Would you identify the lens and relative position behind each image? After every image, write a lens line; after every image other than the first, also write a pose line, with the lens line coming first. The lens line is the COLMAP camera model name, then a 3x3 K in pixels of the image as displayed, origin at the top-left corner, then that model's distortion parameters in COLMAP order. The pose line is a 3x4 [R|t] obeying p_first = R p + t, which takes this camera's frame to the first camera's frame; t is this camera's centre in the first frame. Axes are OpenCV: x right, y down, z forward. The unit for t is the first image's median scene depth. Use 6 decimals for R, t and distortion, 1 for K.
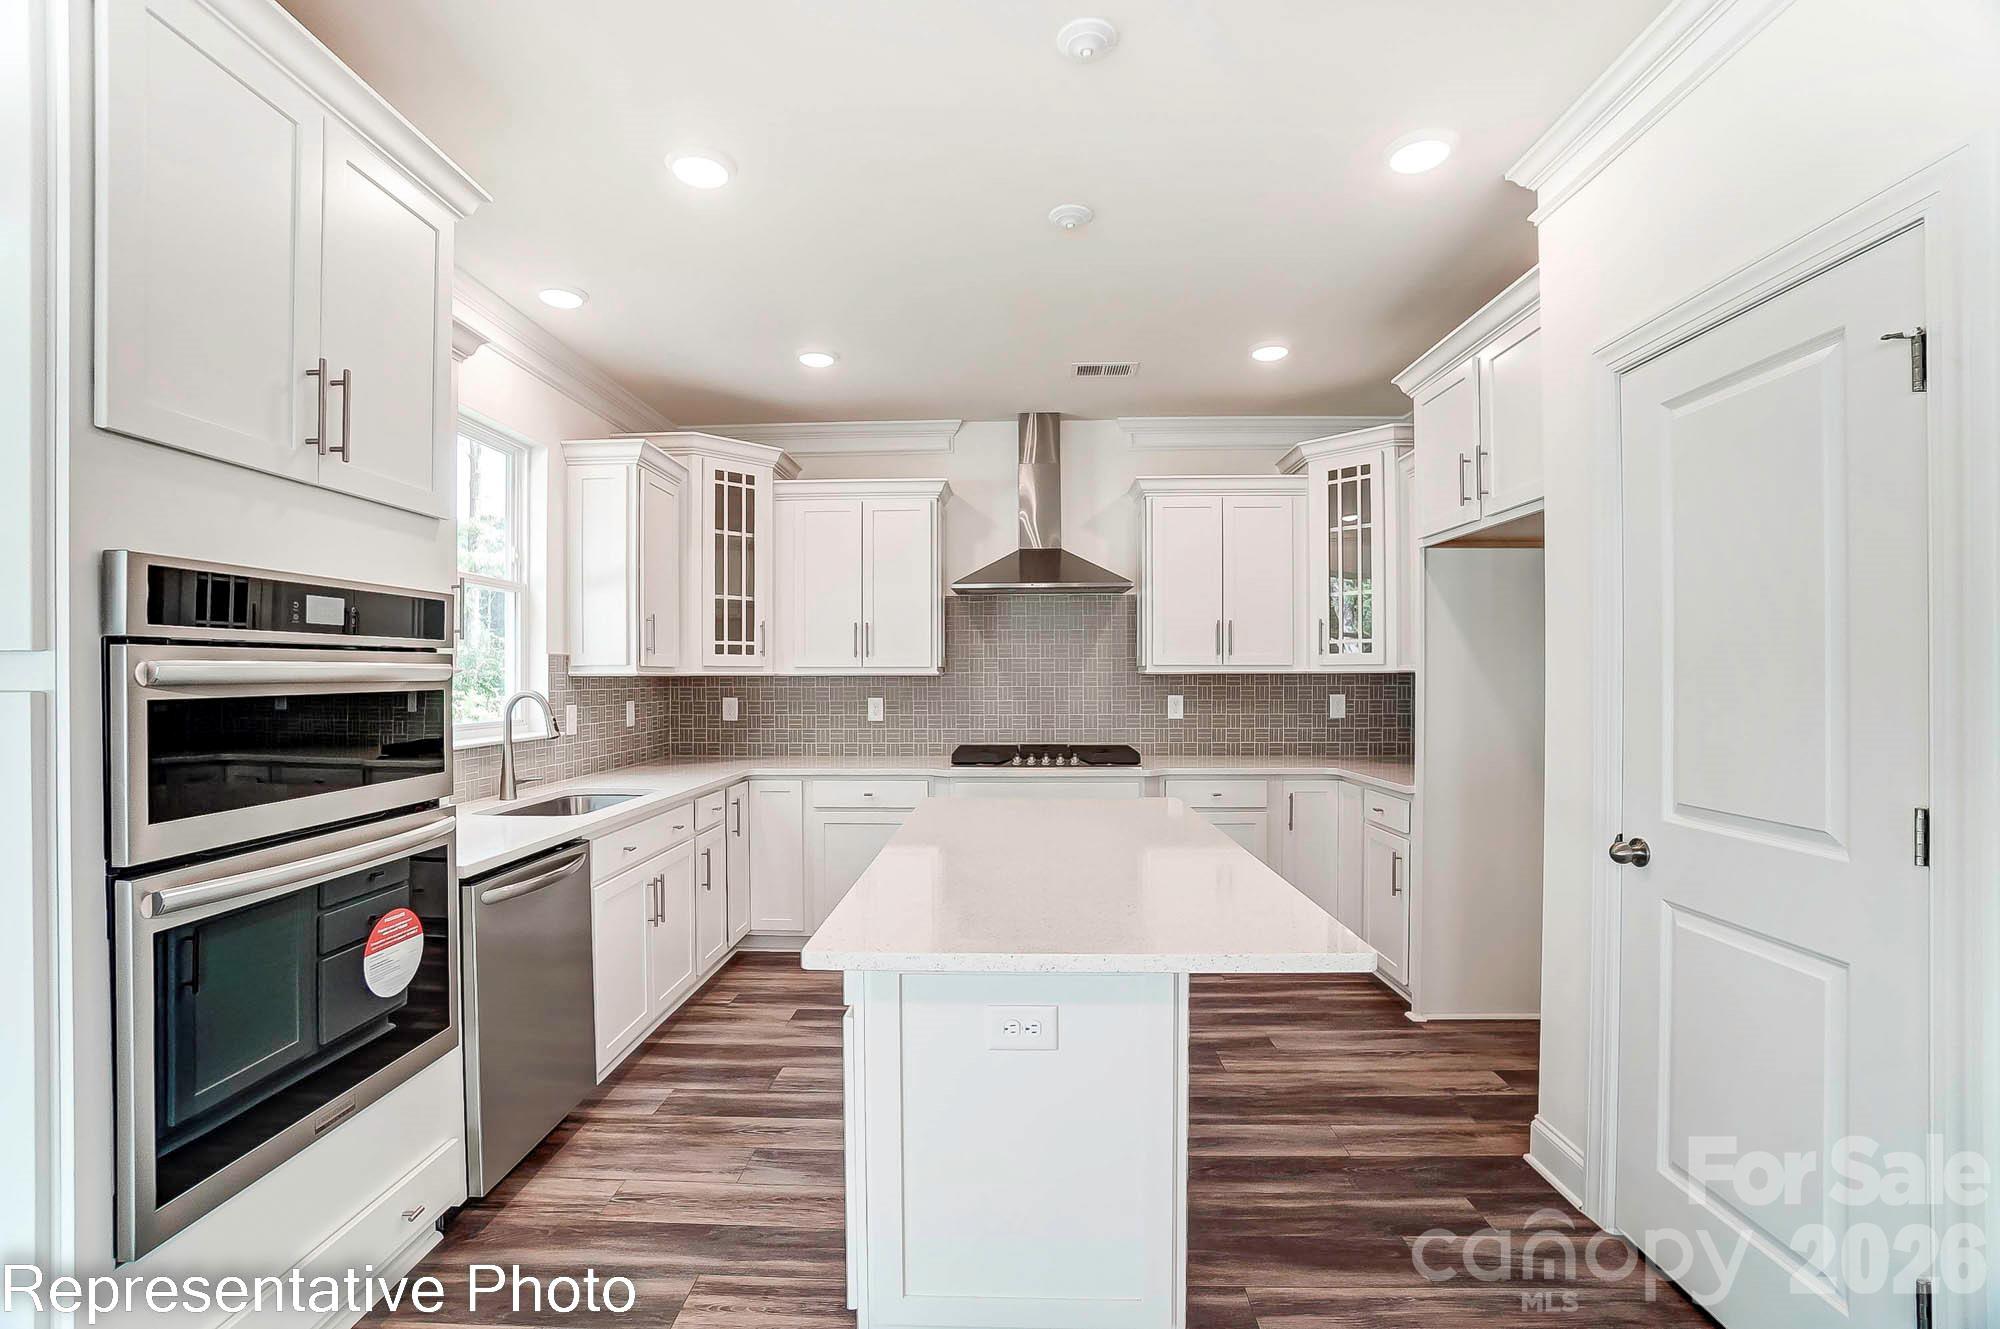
lens RADIAL K [[876.5, 0, 984.7], [0, 876.5, 671.2], [0, 0, 1]] dist [-0.033982, 0.000078]
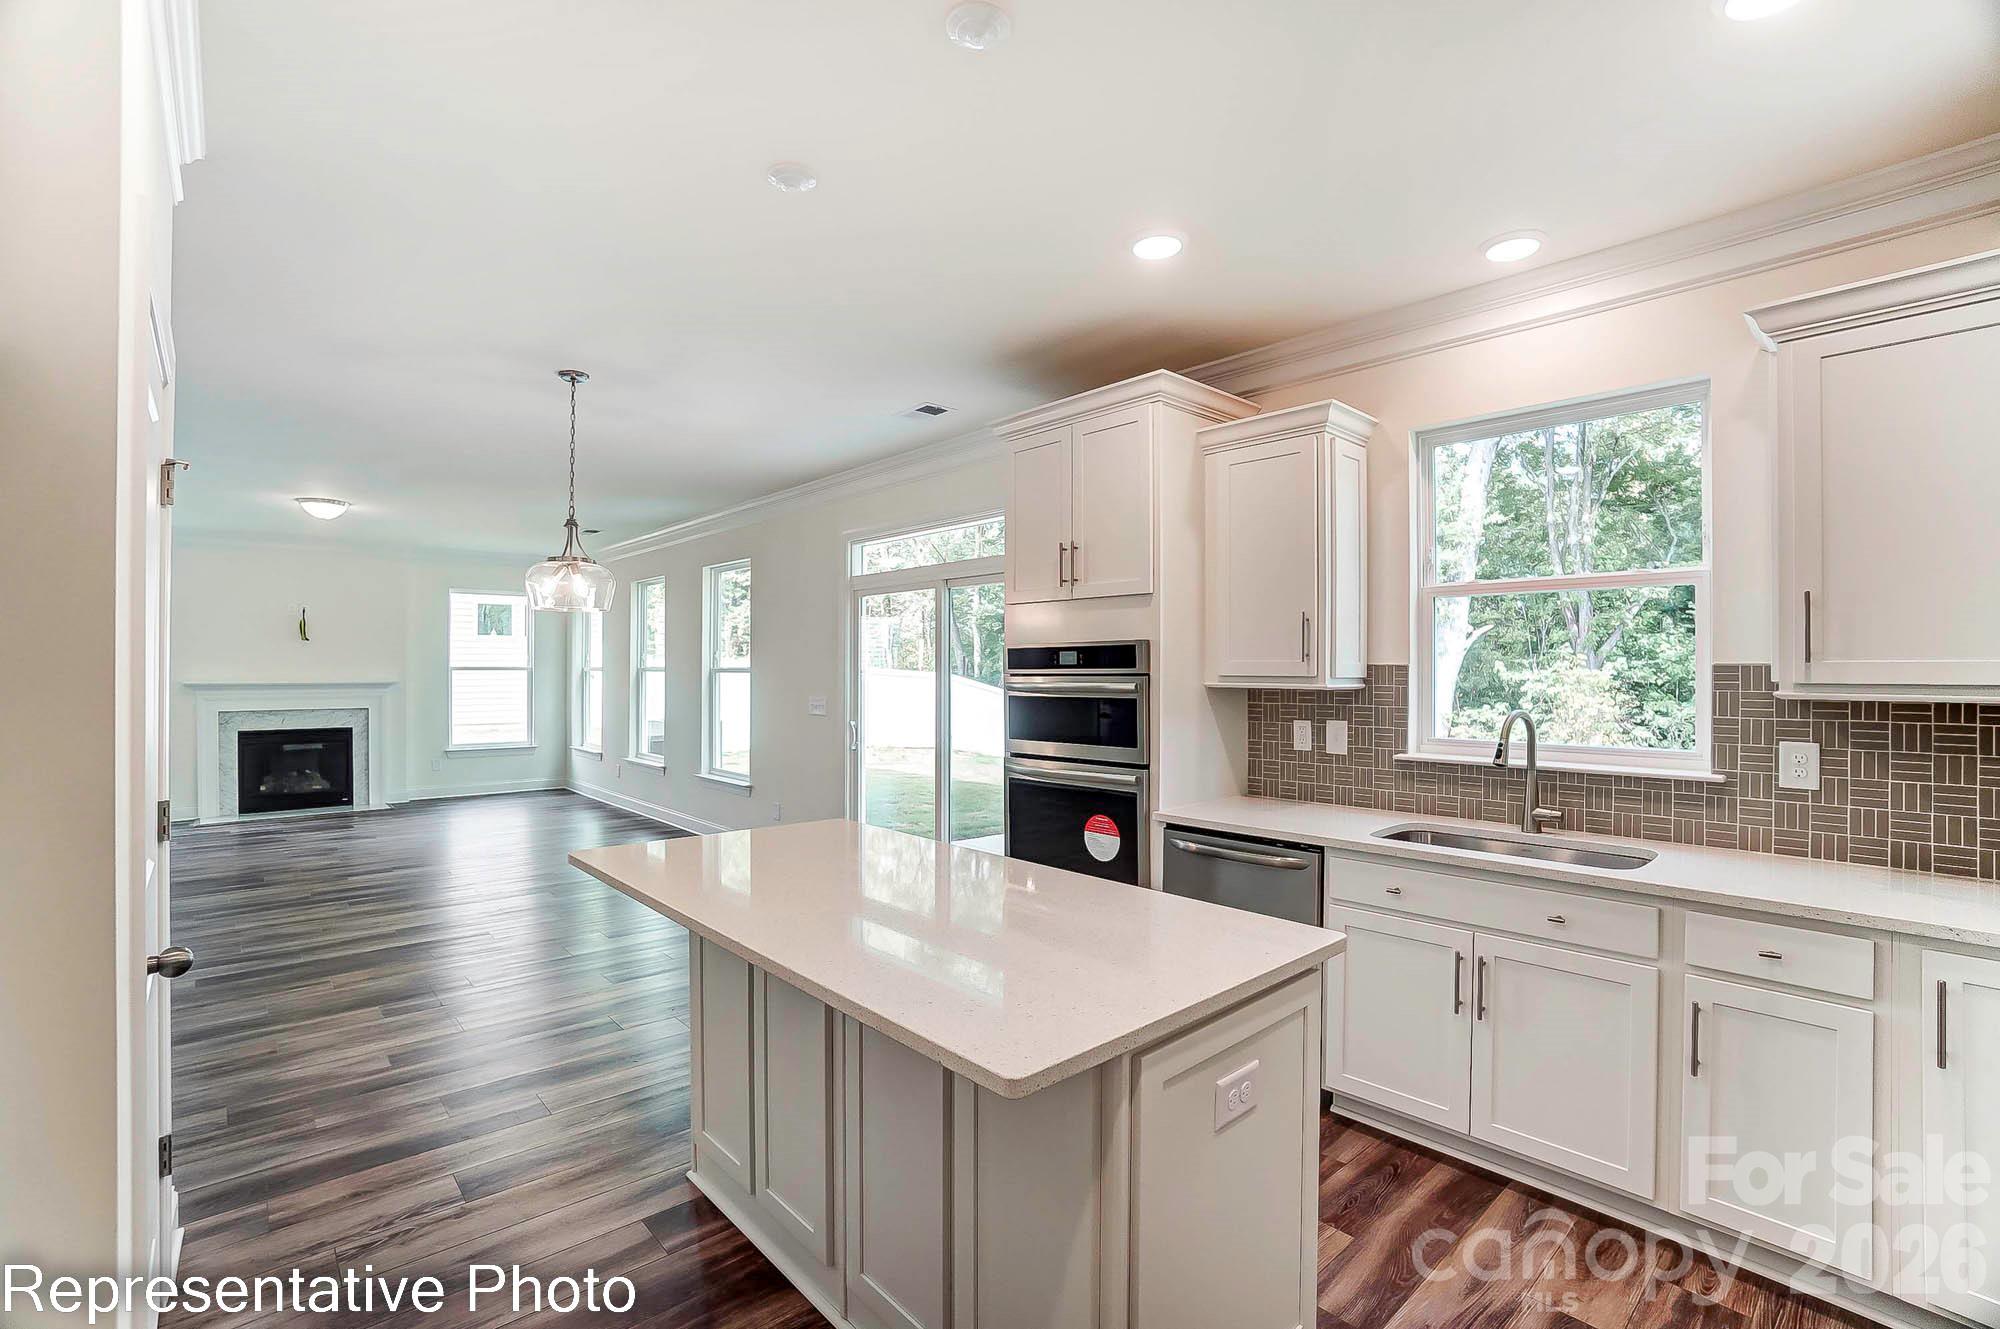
lens RADIAL K [[876.5, 0, 984.7], [0, 876.5, 671.2], [0, 0, 1]] dist [-0.033982, 0.000078]
pose [[-0.710741, 0.002761, -0.703449, 0.800084], [0.002804, 0.999995, 0.001092, -0.035108], [0.703449, -0.001196, -0.710745, 2.098738]]
